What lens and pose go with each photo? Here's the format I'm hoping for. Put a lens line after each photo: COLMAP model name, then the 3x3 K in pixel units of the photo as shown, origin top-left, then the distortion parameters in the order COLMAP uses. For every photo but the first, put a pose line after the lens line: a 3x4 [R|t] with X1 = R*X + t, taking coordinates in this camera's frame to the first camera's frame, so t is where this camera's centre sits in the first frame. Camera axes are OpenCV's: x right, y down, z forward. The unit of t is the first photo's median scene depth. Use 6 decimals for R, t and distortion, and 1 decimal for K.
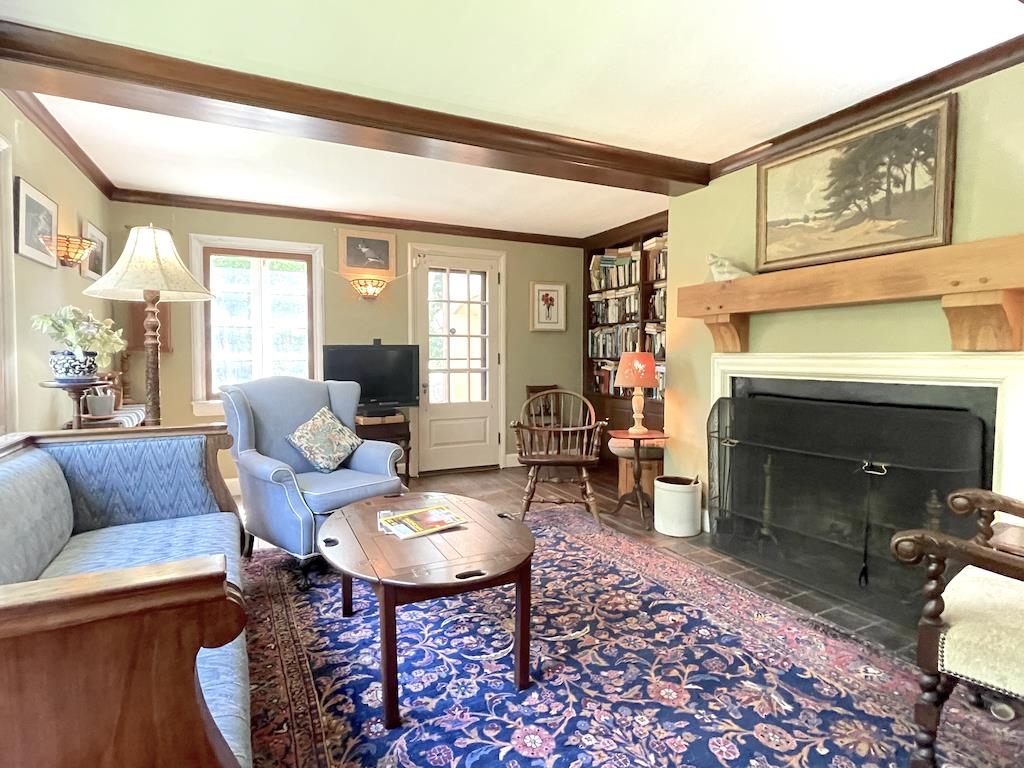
lens RADIAL K [[529.2, 0, 512.0], [0, 529.2, 384.0], [0, 0, 1]] dist [-0.002708, -0.000660]
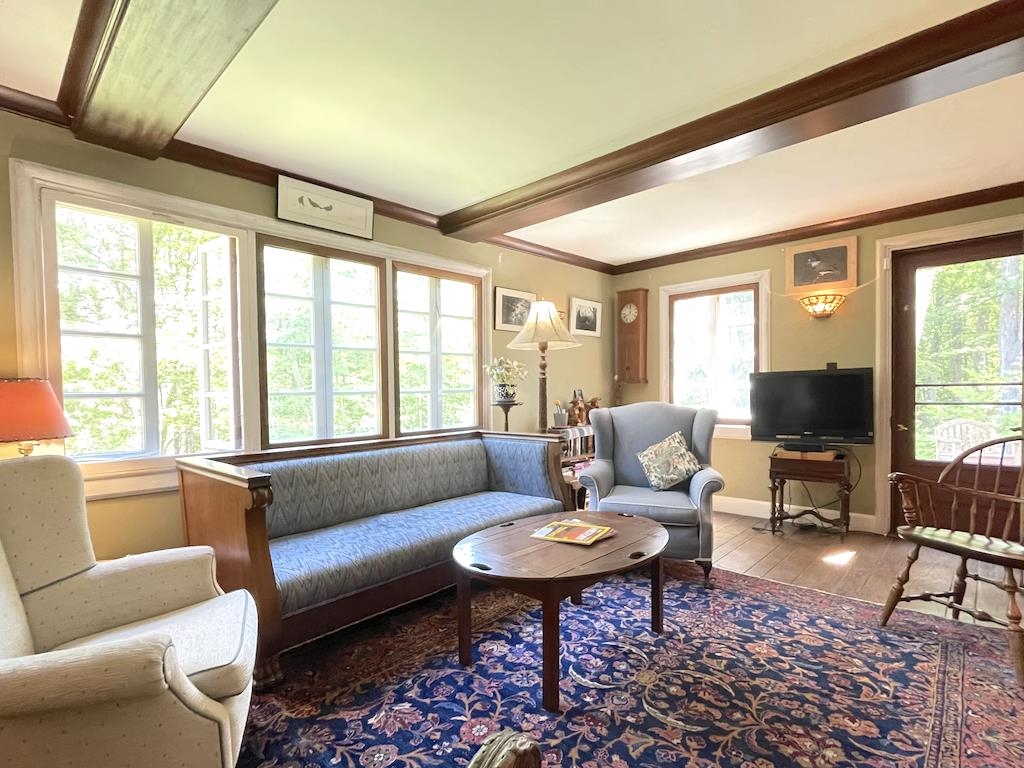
lens RADIAL K [[514.3, 0, 510.7], [0, 514.3, 404.5], [0, 0, 1]] dist [0.006181, 0.001418]
pose [[0.371113, 0.020752, -0.928356, 0.649170], [-0.034924, 0.999355, 0.008378, -0.011470], [0.927931, 0.029312, 0.371599, 0.393234]]
